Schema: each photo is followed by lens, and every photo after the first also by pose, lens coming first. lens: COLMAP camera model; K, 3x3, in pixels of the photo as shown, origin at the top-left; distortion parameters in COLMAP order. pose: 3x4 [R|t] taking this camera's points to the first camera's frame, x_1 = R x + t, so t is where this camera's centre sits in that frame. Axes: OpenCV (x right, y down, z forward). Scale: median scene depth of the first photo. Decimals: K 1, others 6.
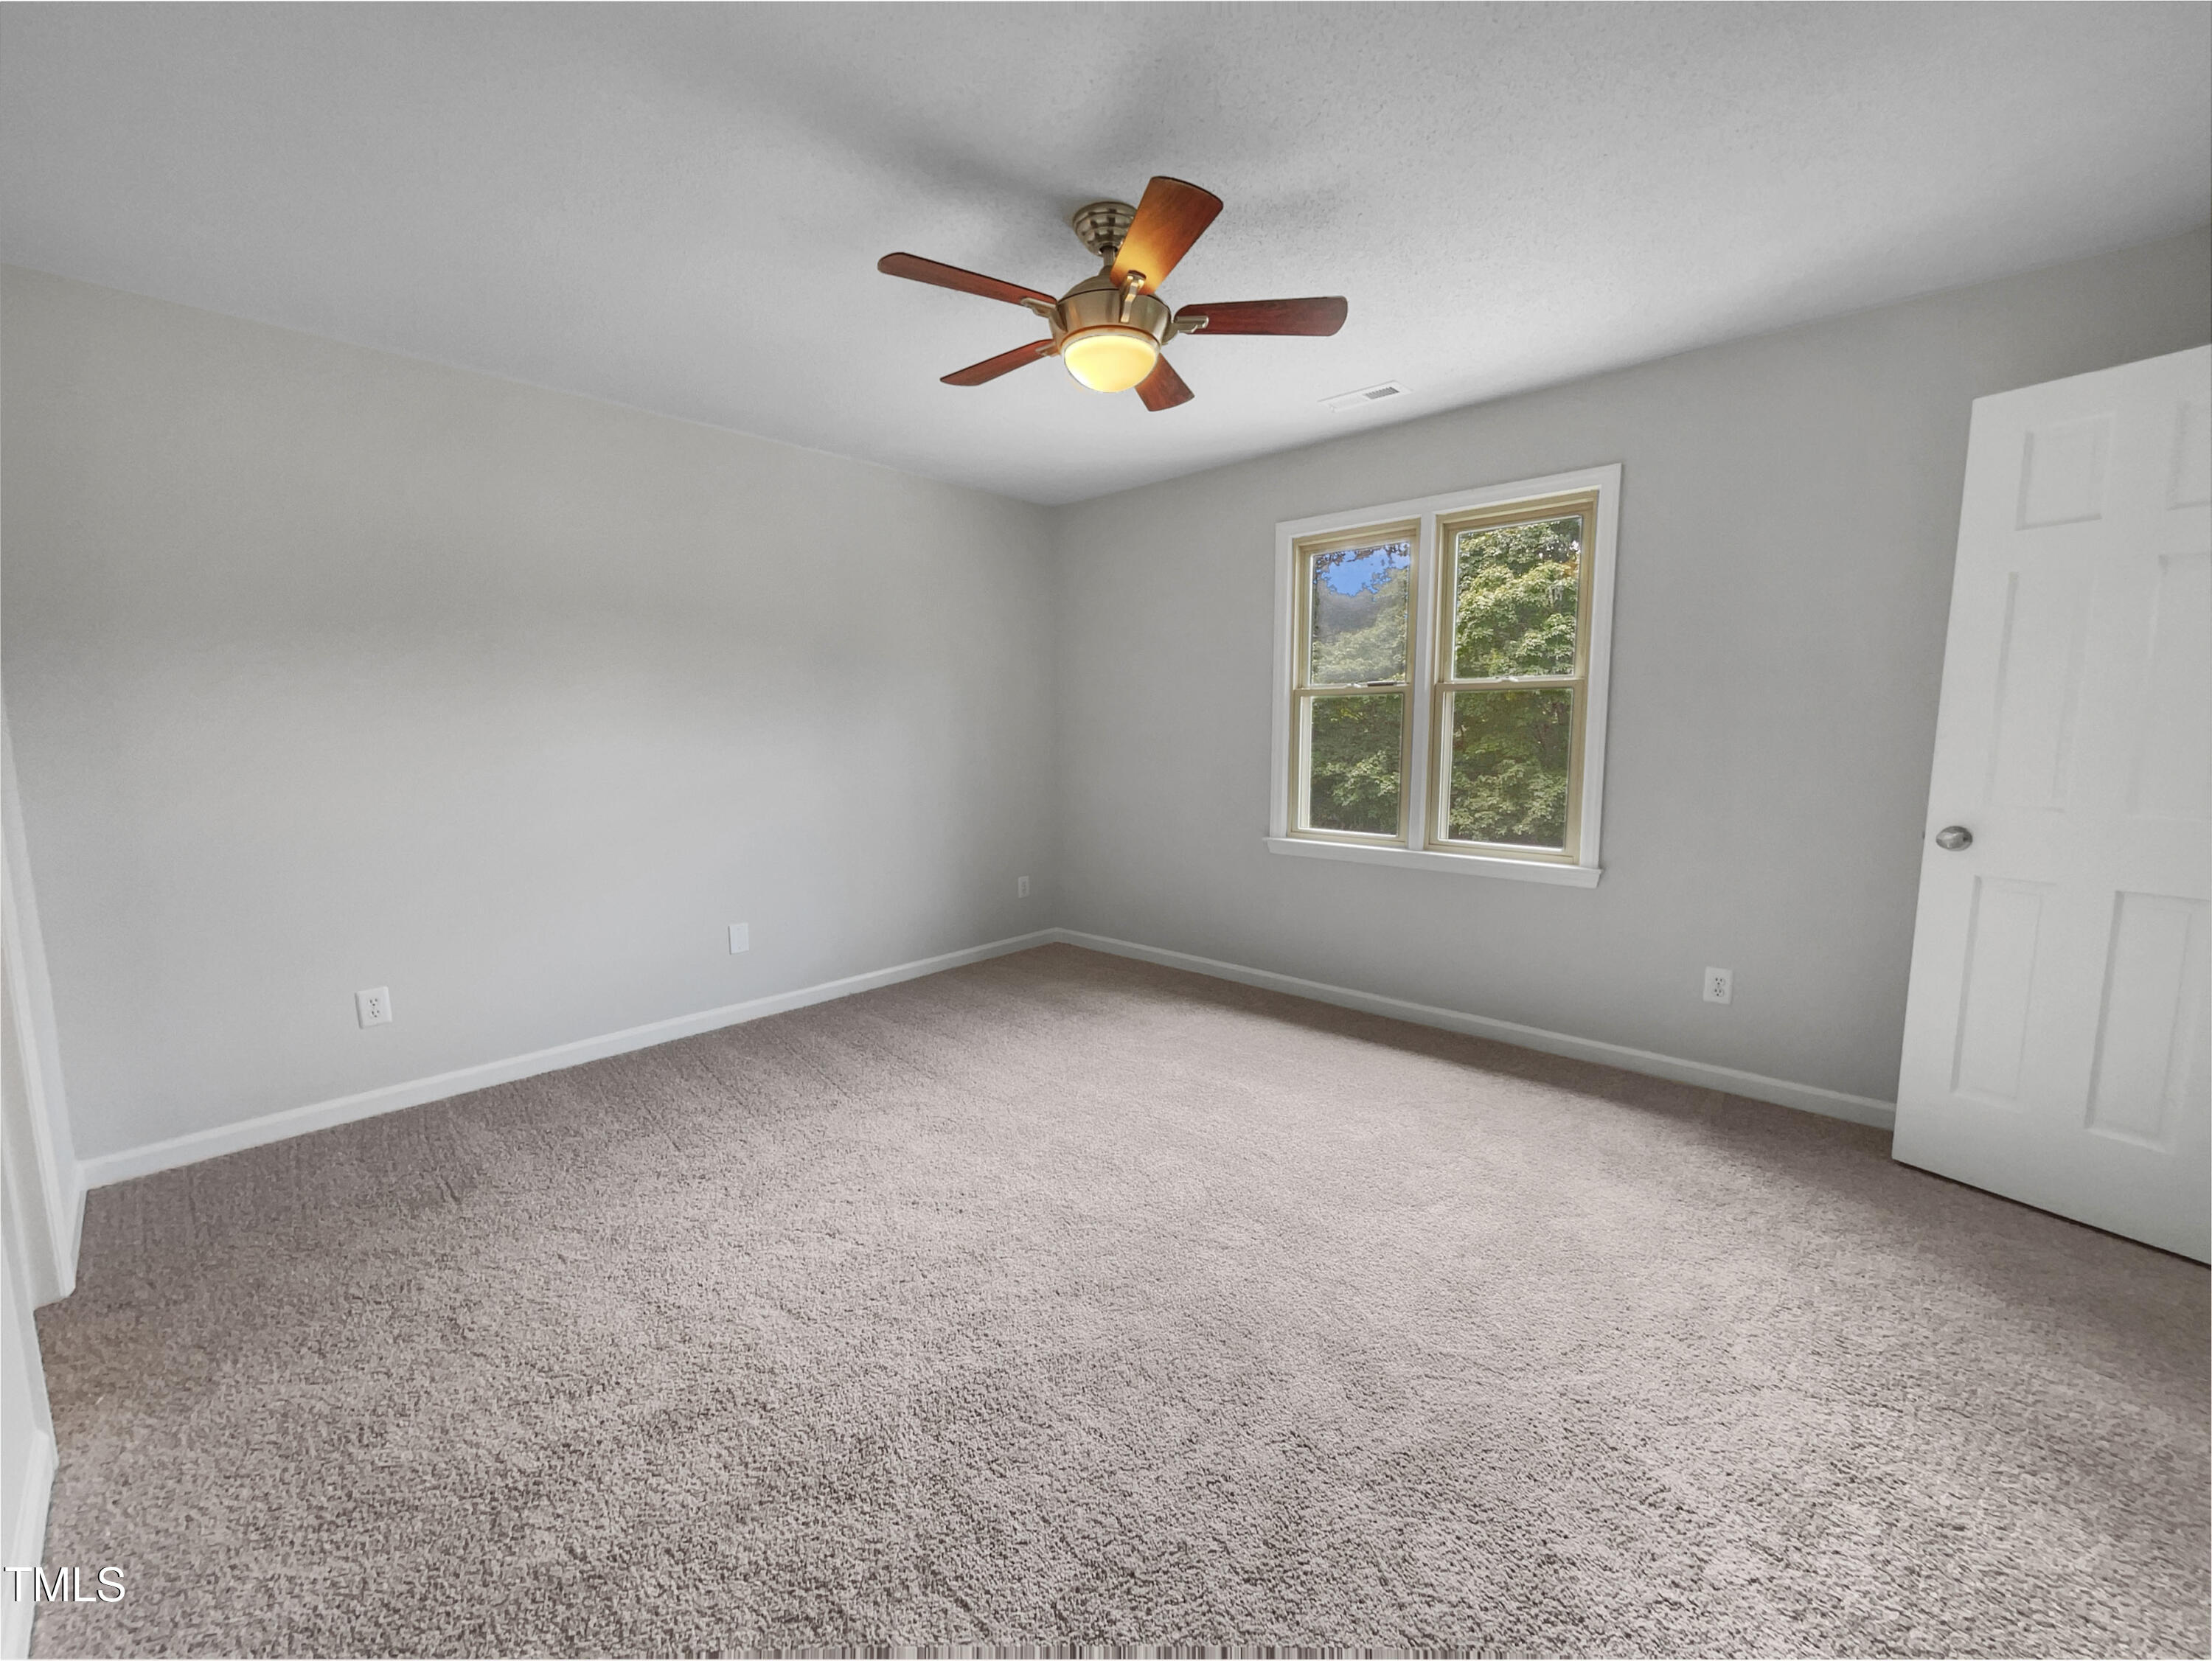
lens RADIAL K [[889.5, 0, 1106.0], [0, 889.5, 830.5], [0, 0, 1]] dist [-0.000038, -0.000016]
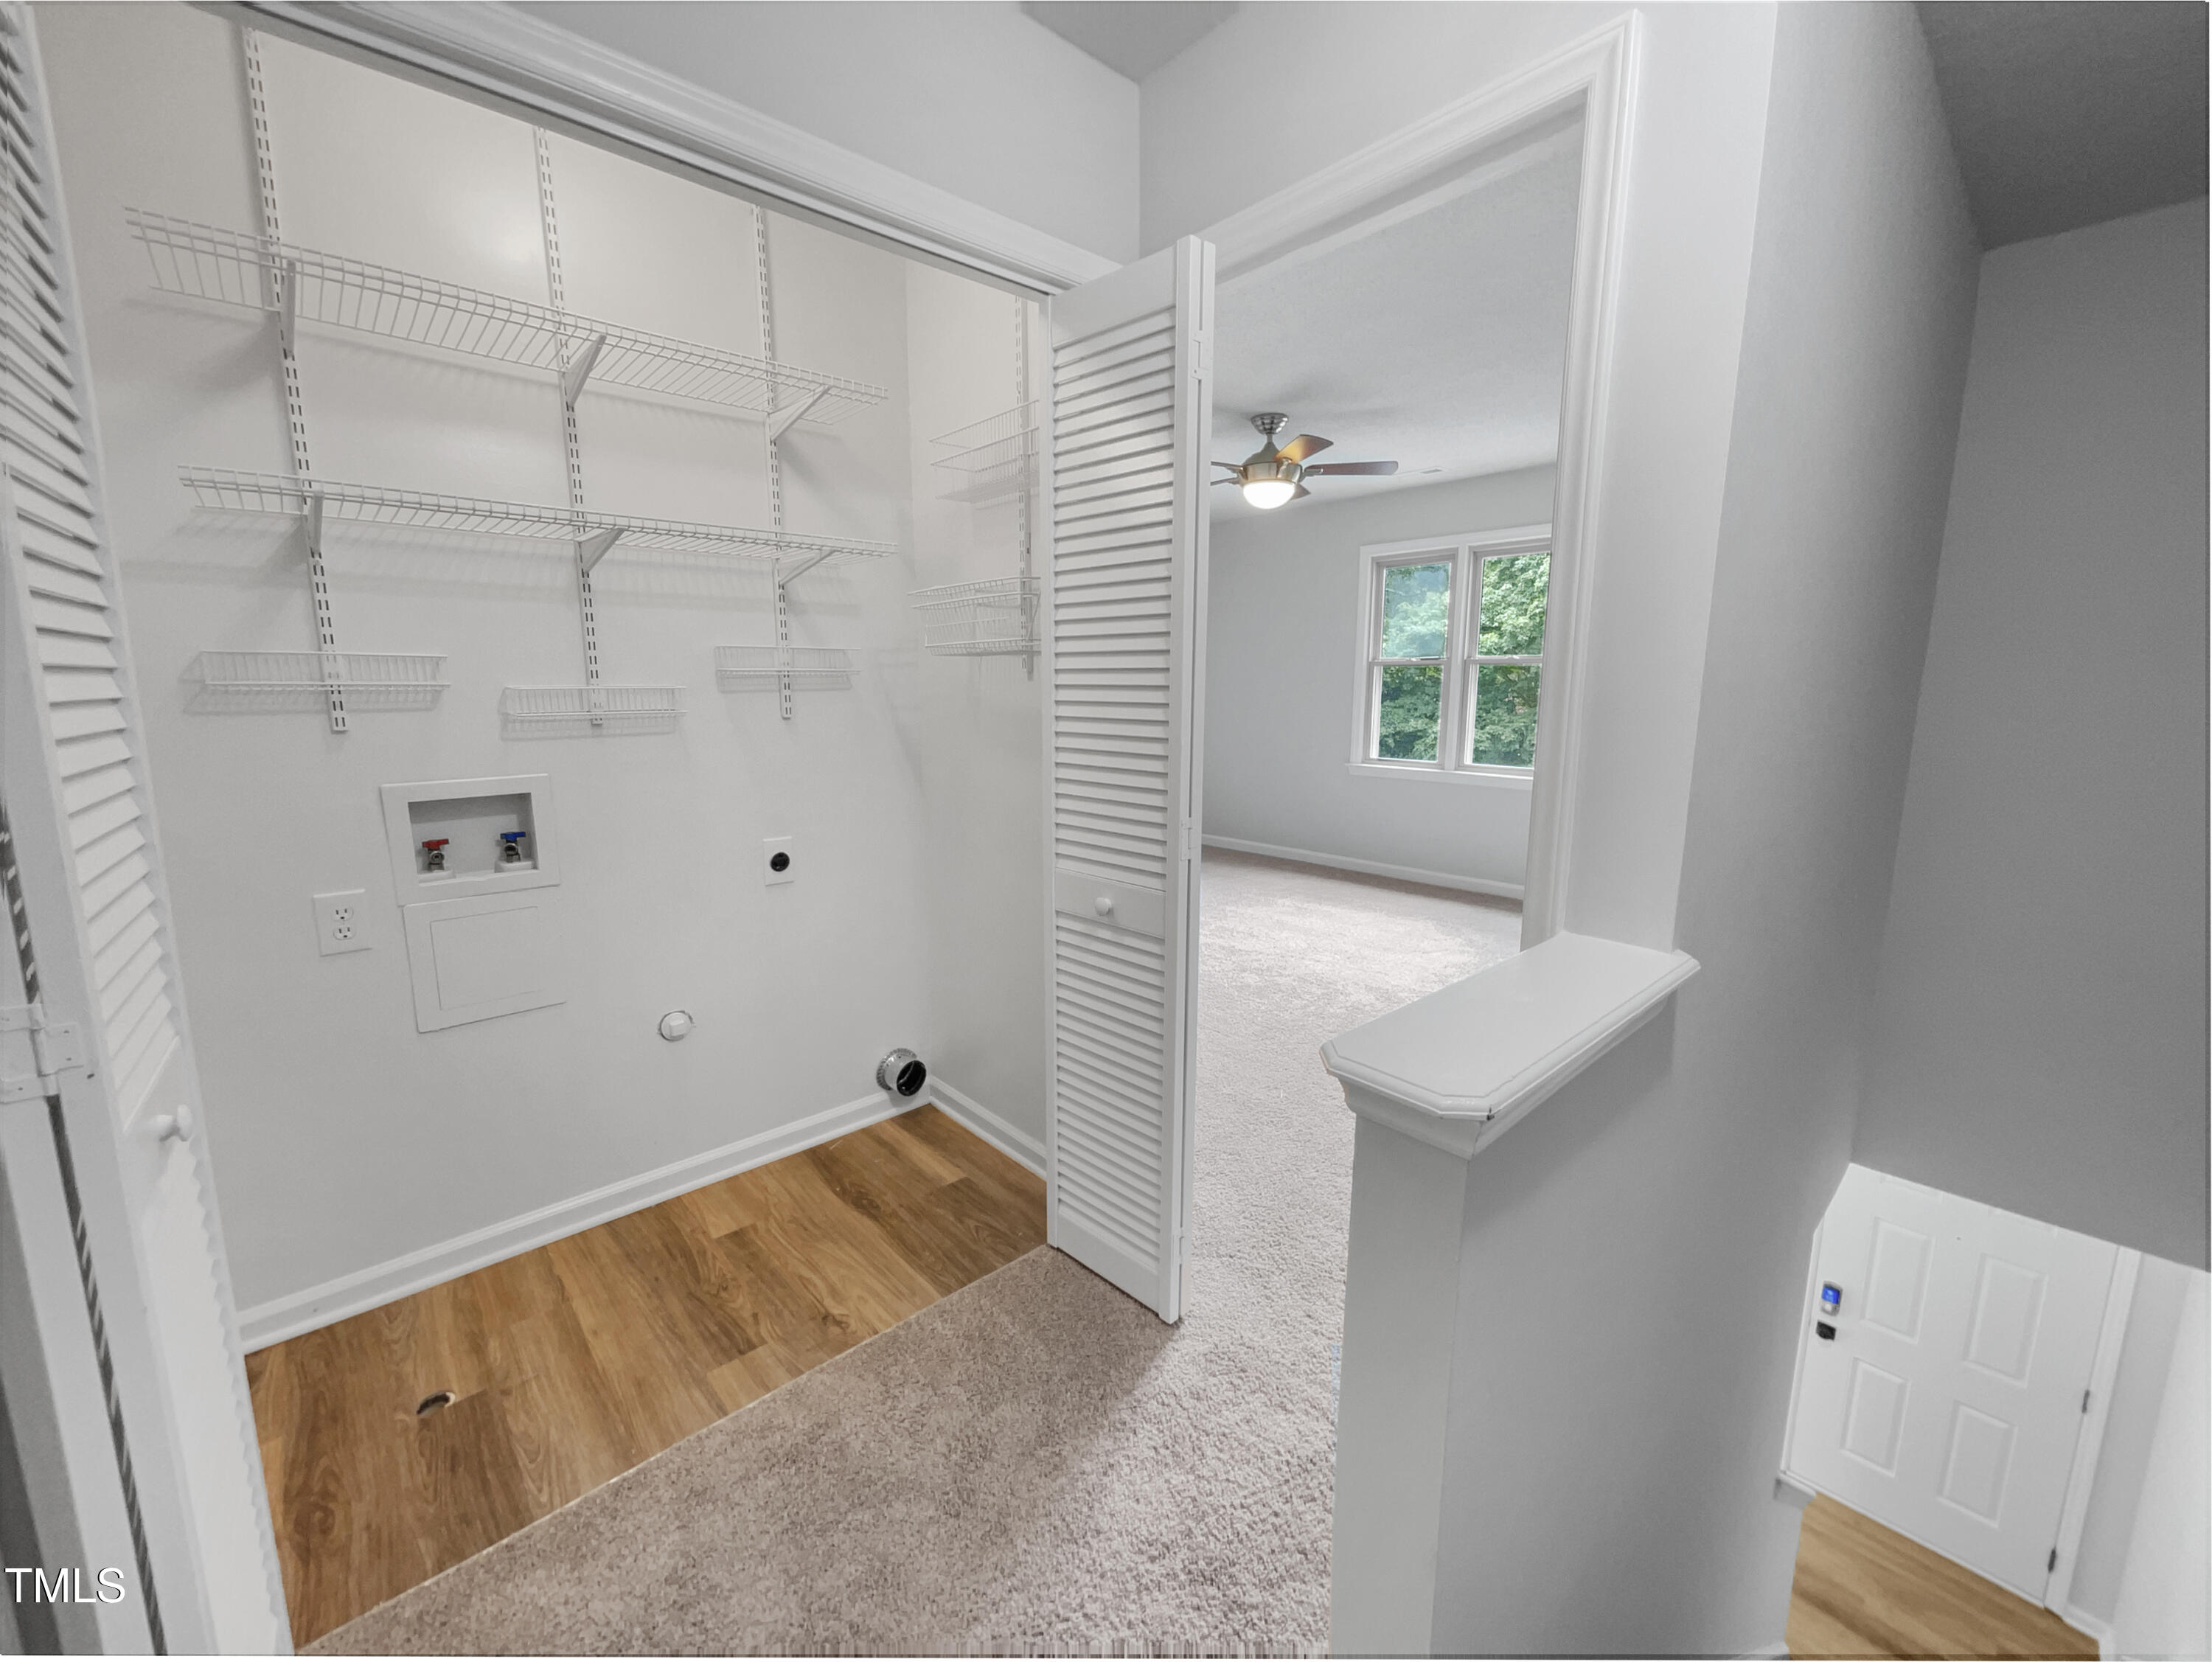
lens RADIAL K [[874.6, 0, 1106.0], [0, 874.6, 831.0], [0, 0, 1]] dist [0.000417, -0.000008]
pose [[0.995595, 0.018668, -0.091876, -0.104842], [-0.013959, 0.998569, 0.051632, 0.065167], [0.092709, -0.050122, 0.994431, -0.612748]]
